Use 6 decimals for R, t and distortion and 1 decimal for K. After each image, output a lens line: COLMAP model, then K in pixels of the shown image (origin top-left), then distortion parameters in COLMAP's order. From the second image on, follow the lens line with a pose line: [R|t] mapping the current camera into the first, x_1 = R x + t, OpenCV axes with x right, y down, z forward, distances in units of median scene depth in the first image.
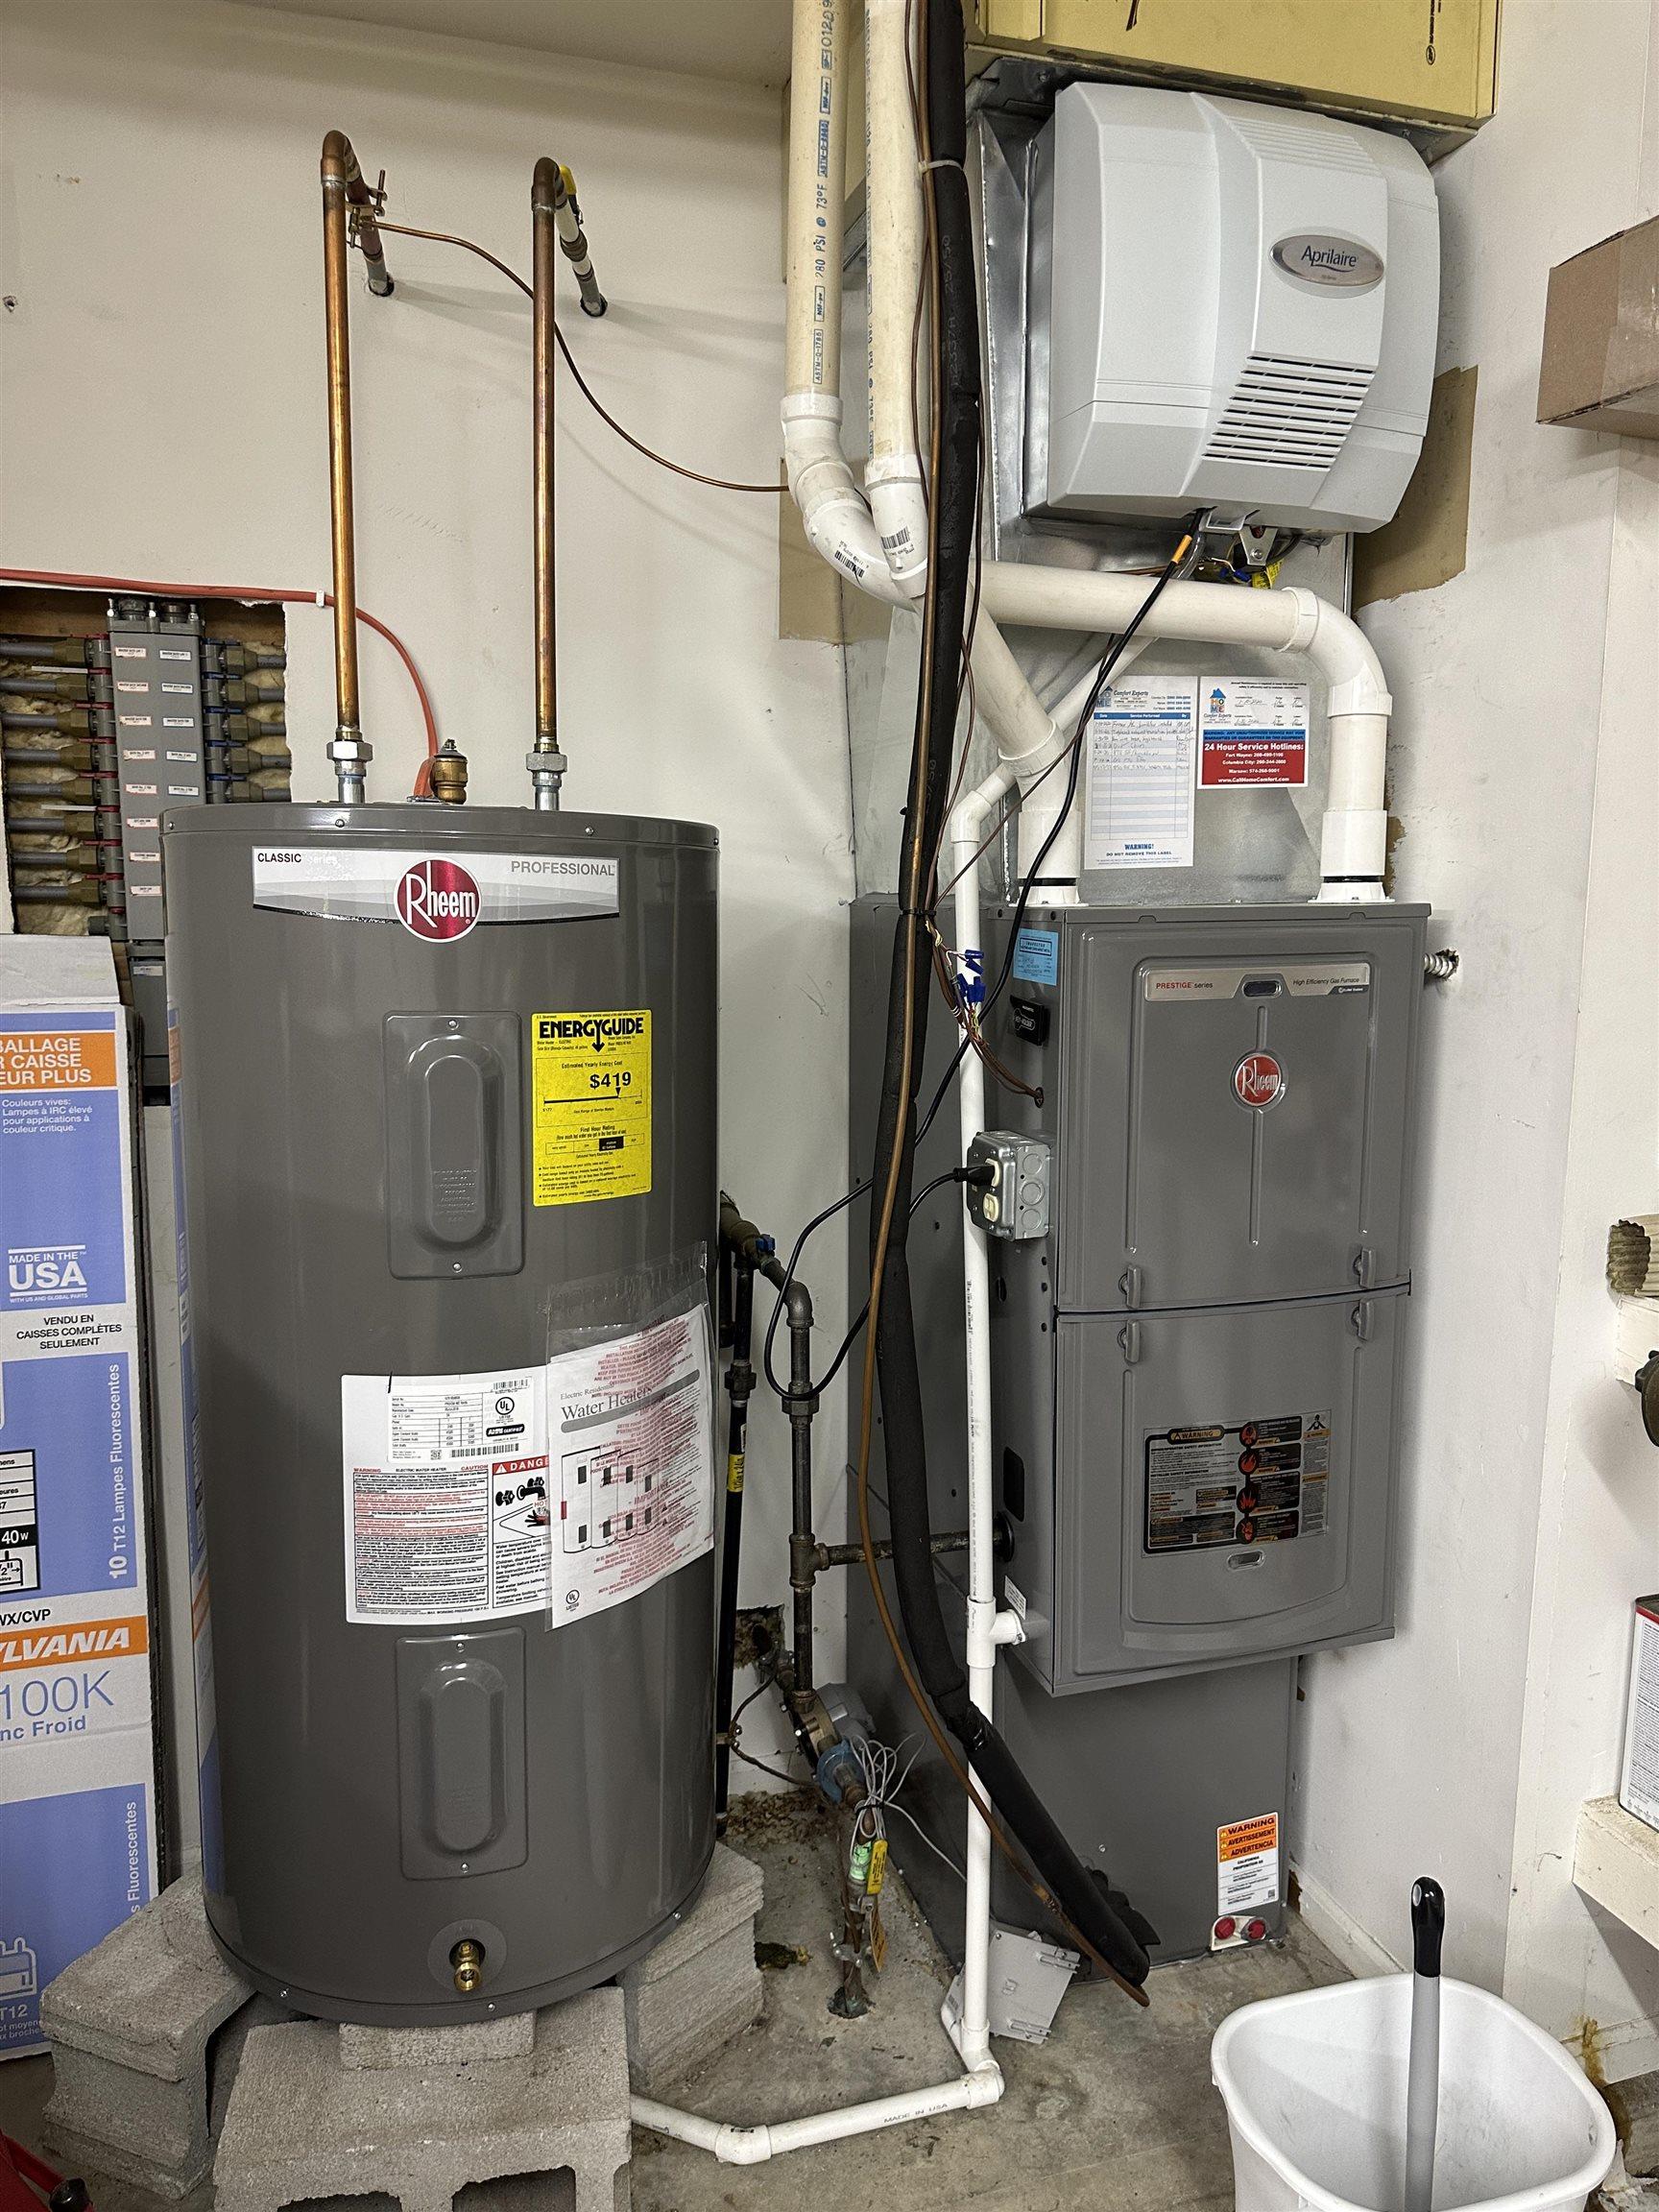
lens RADIAL K [[1541.6, 0, 837.0], [0, 1541.6, 1101.2], [0, 0, 1]] dist [0.086969, -0.119516]
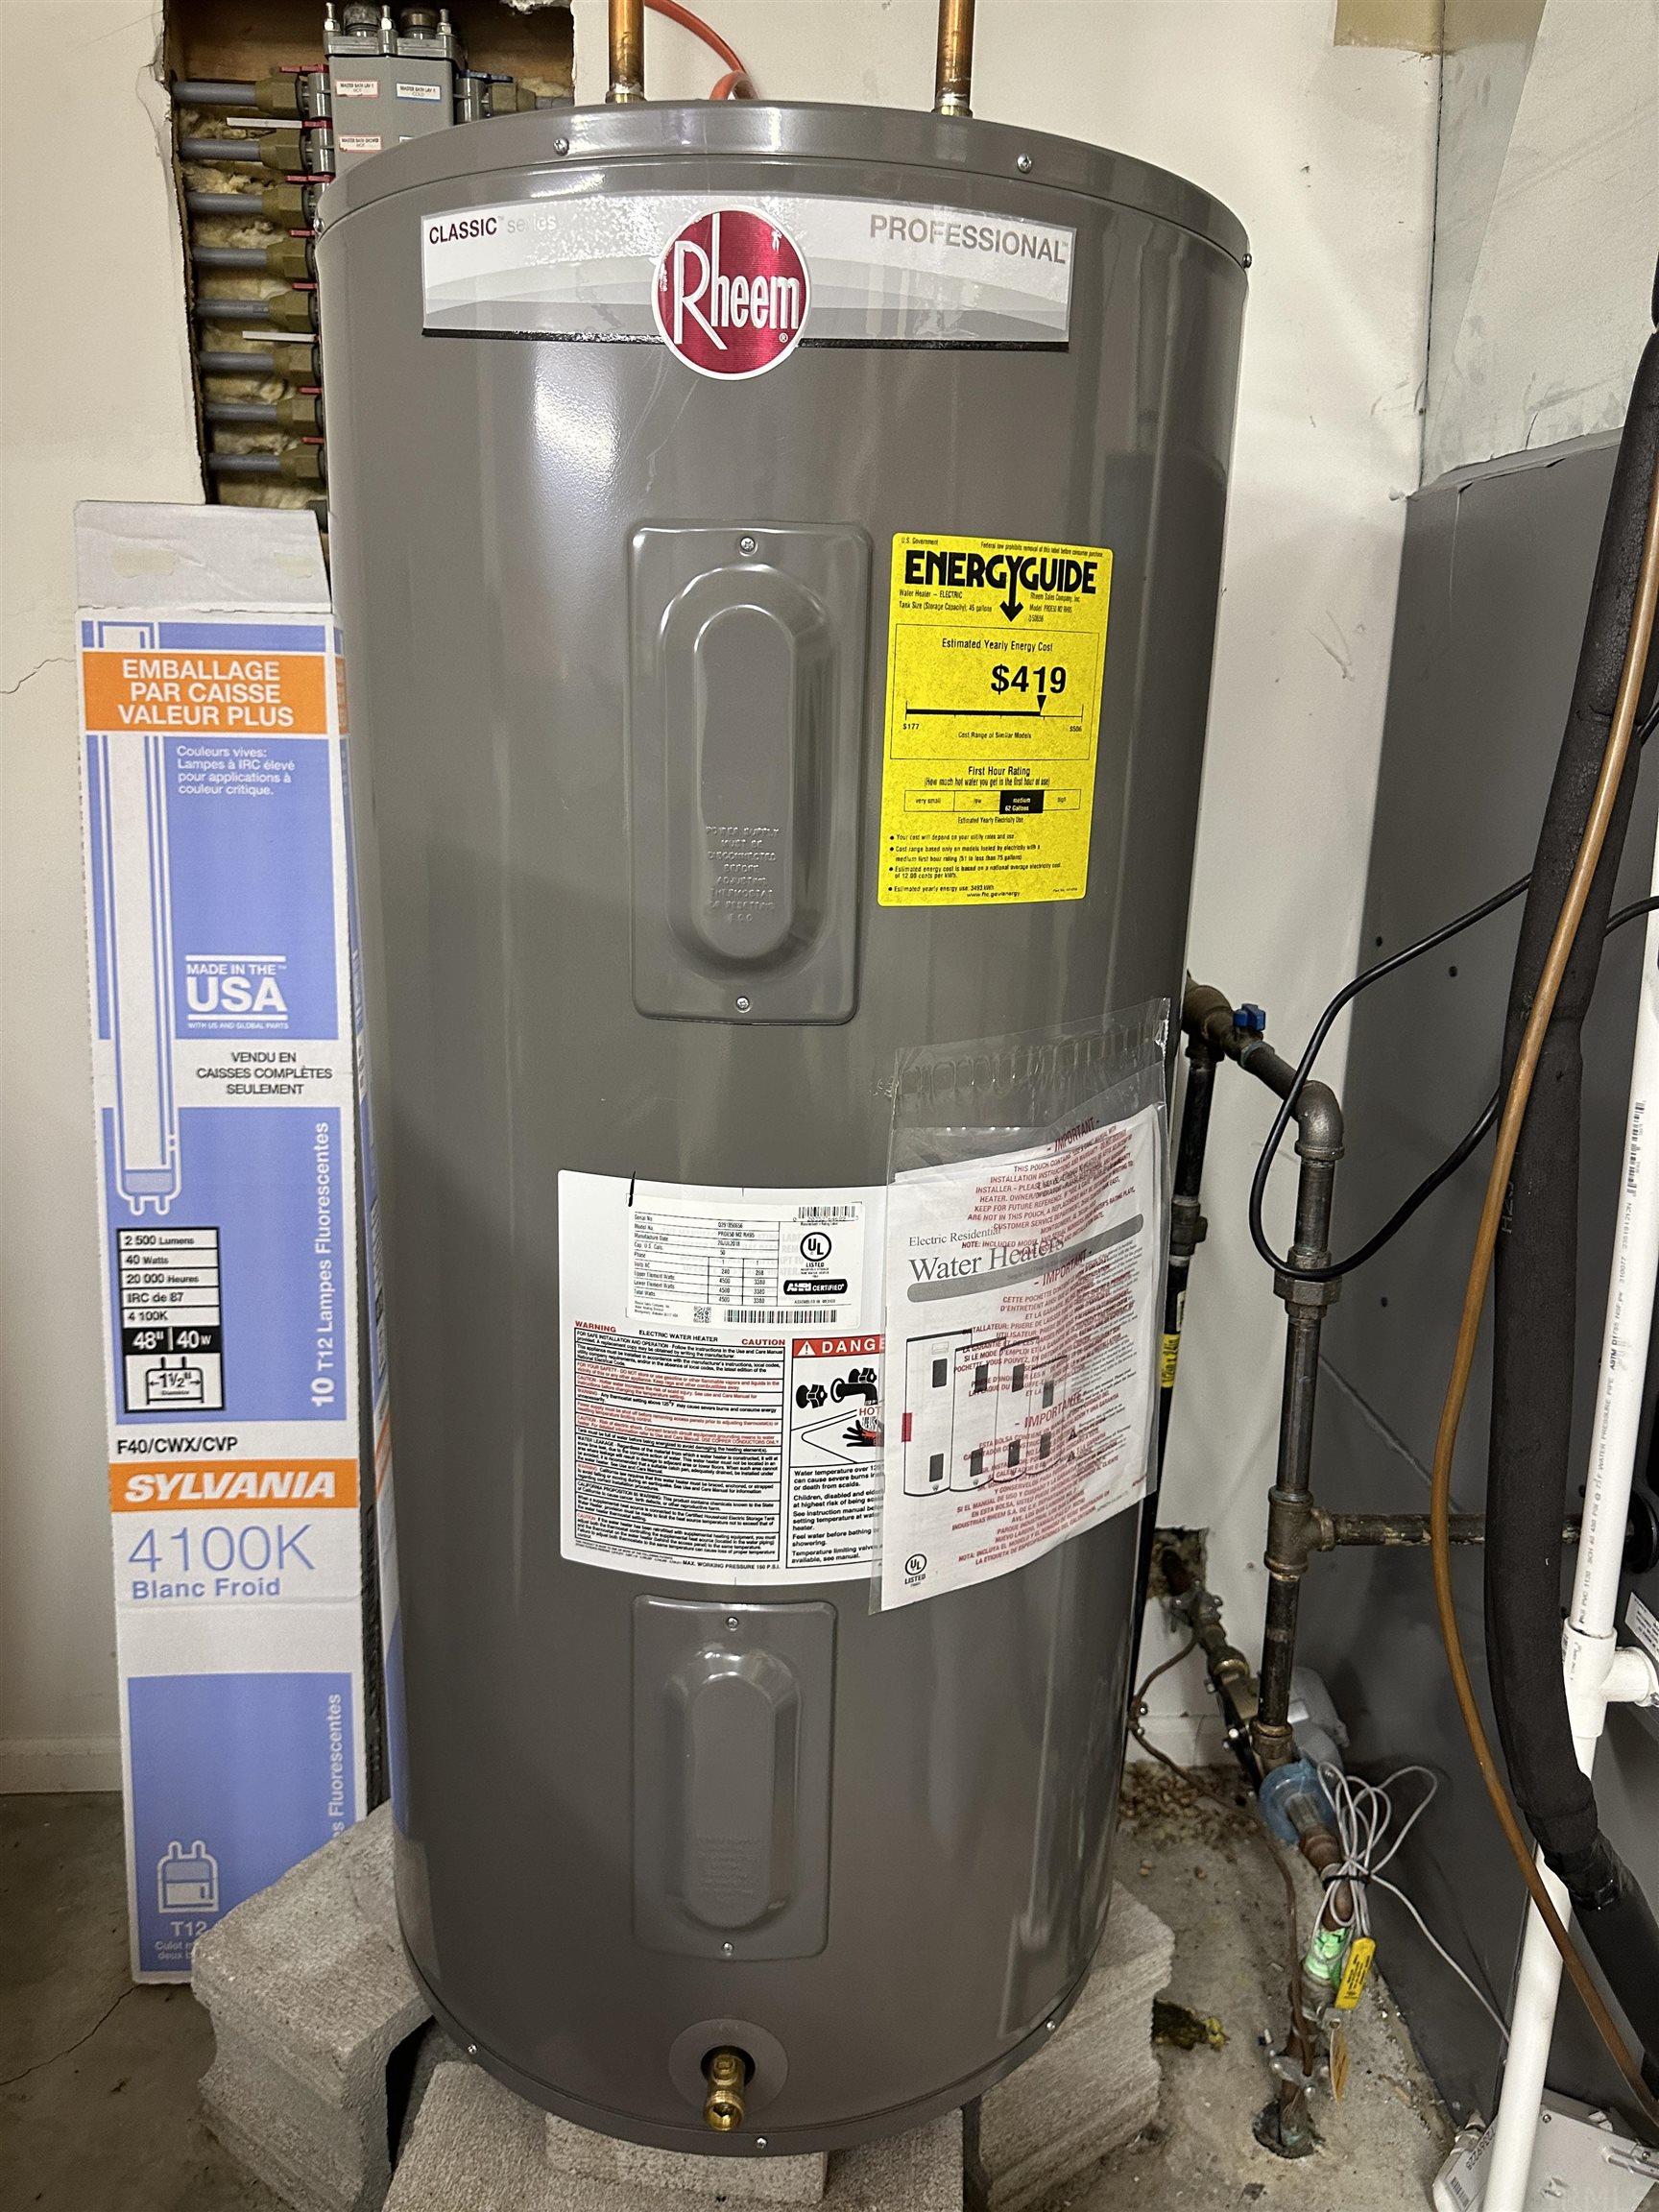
lens RADIAL K [[1541.6, 0, 831.4], [0, 1541.6, 1094.4], [0, 0, 1]] dist [0.086969, -0.119516]
pose [[0.968663, 0.075637, -0.236580, -0.066493], [-0.046890, 0.991065, 0.124866, 0.058904], [0.243911, -0.109860, 0.963555, 0.396236]]
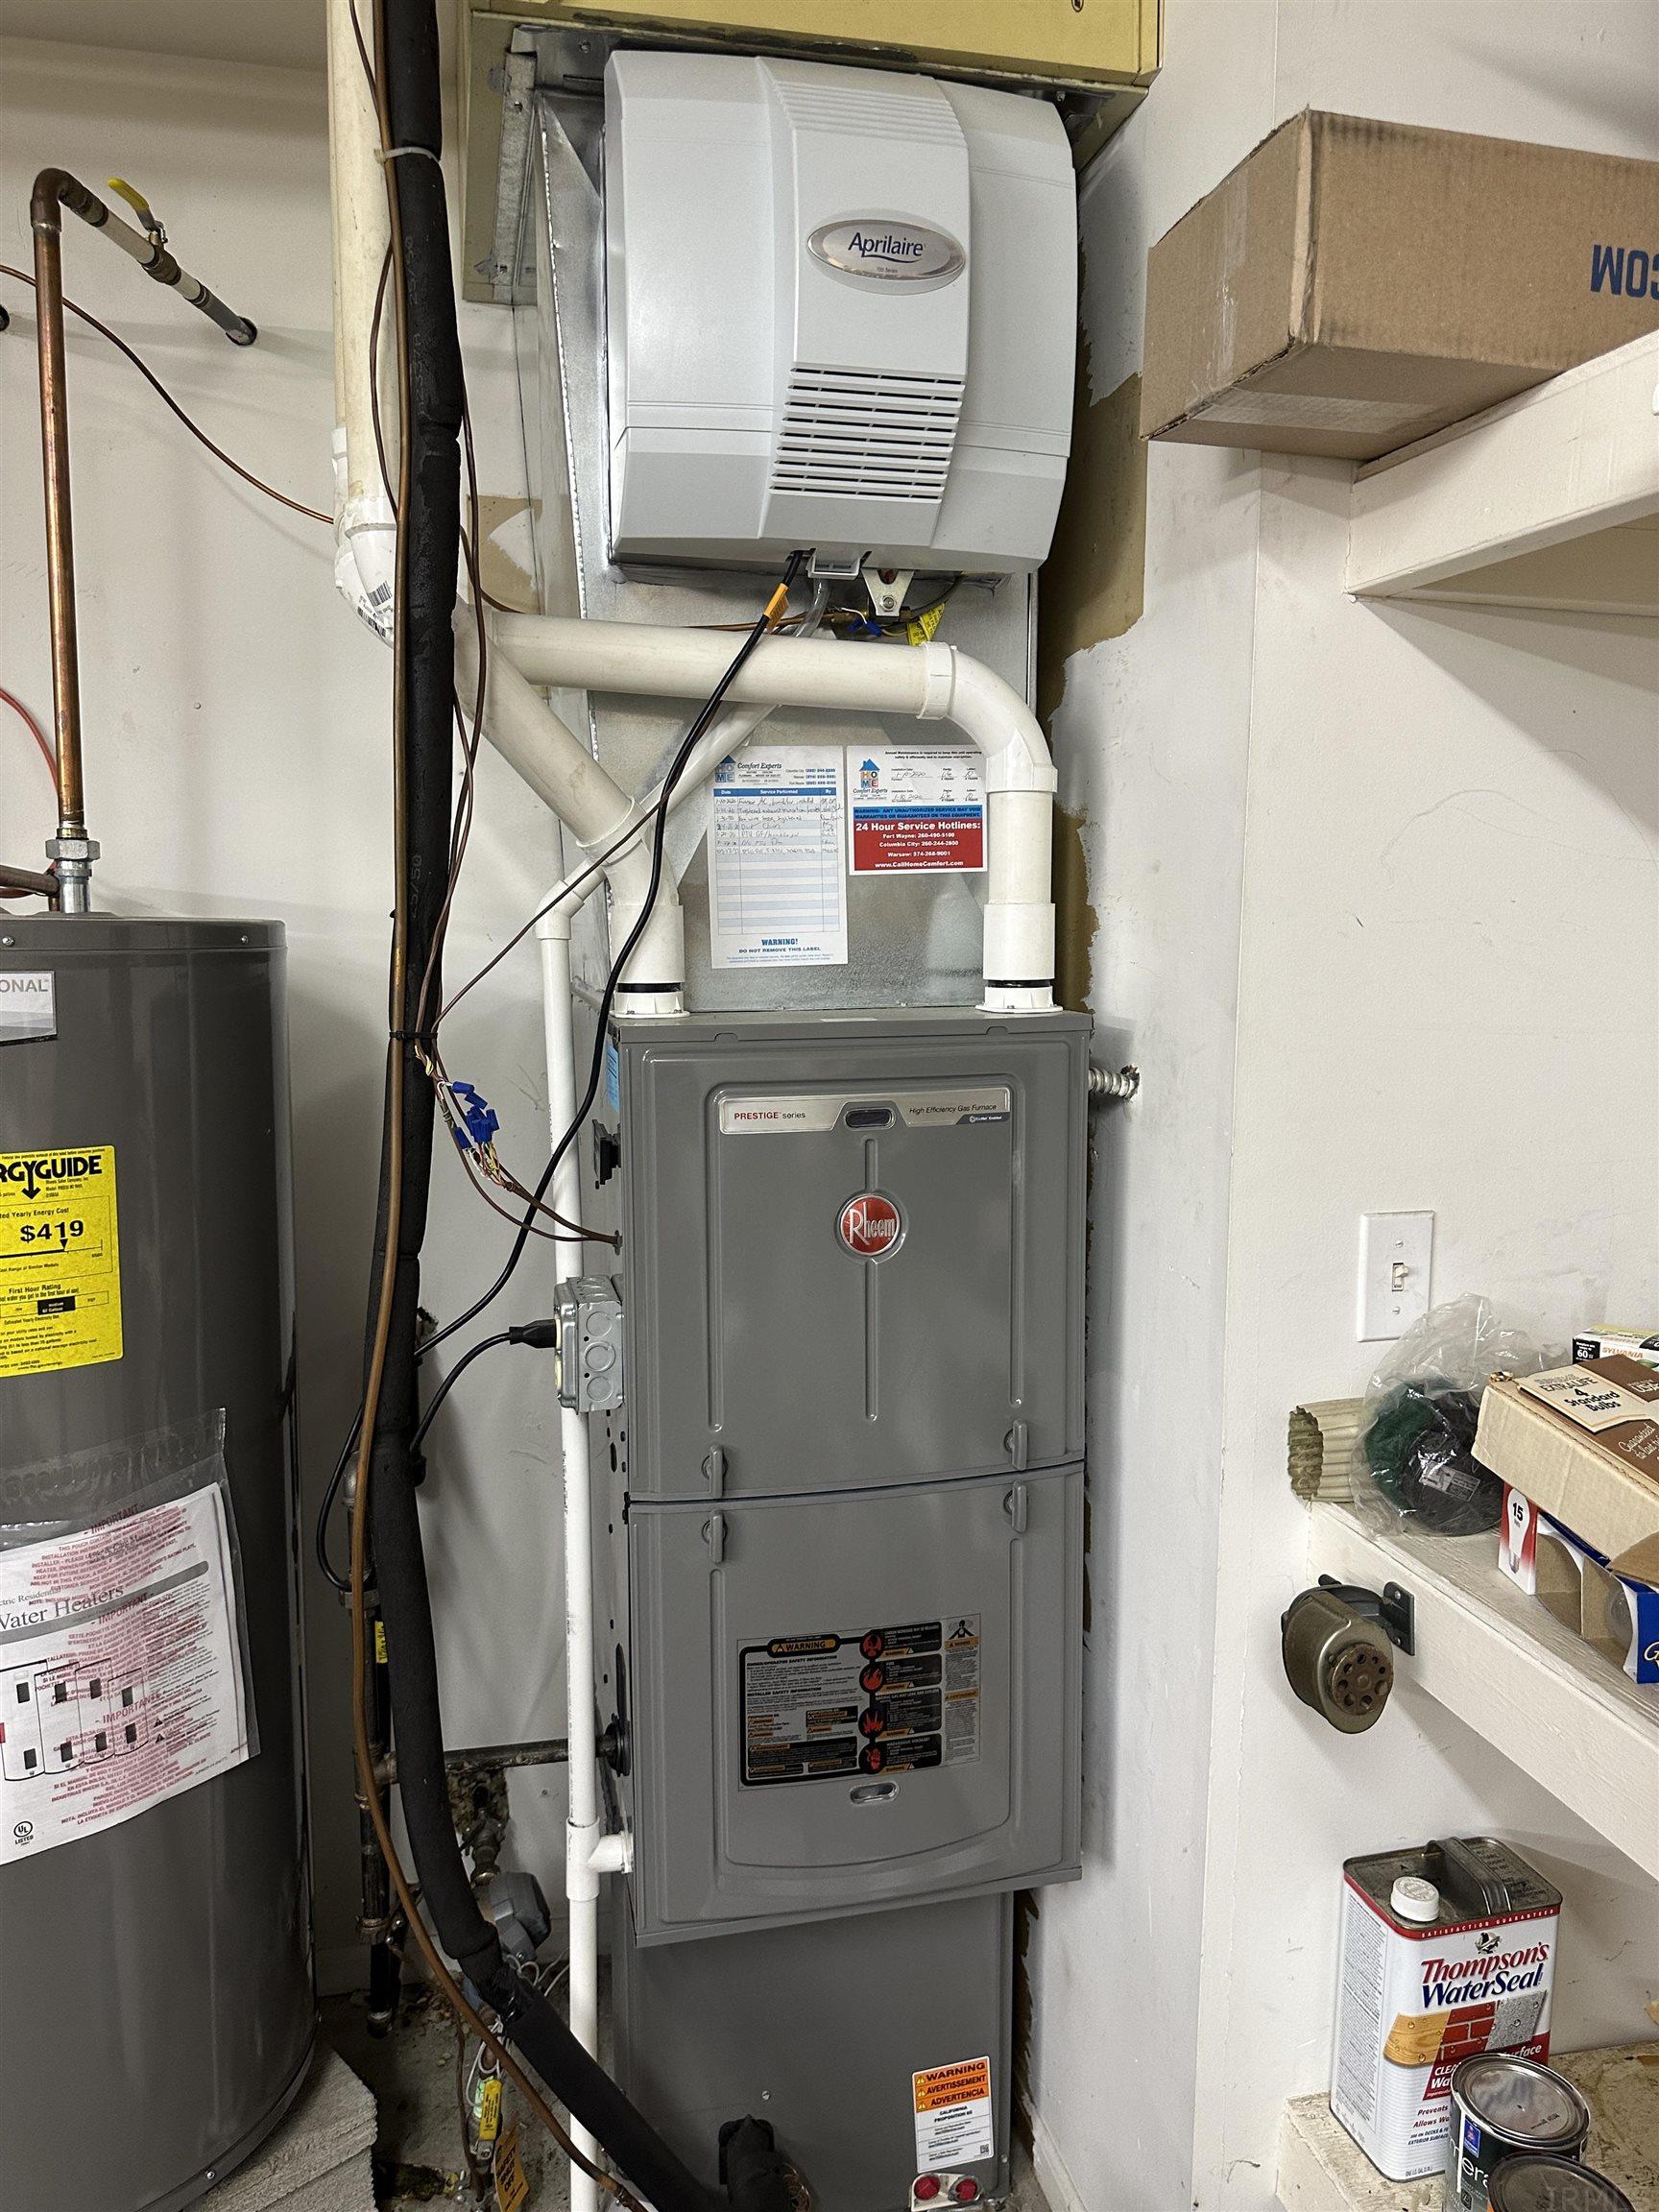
lens RADIAL K [[1541.6, 0, 814.6], [0, 1541.6, 1113.2], [0, 0, 1]] dist [0.086969, -0.119516]
pose [[0.996533, 0.007575, -0.082848, 0.305245], [-0.008235, 0.999937, -0.007635, -0.067295], [0.082785, 0.008291, 0.996533, 0.159152]]
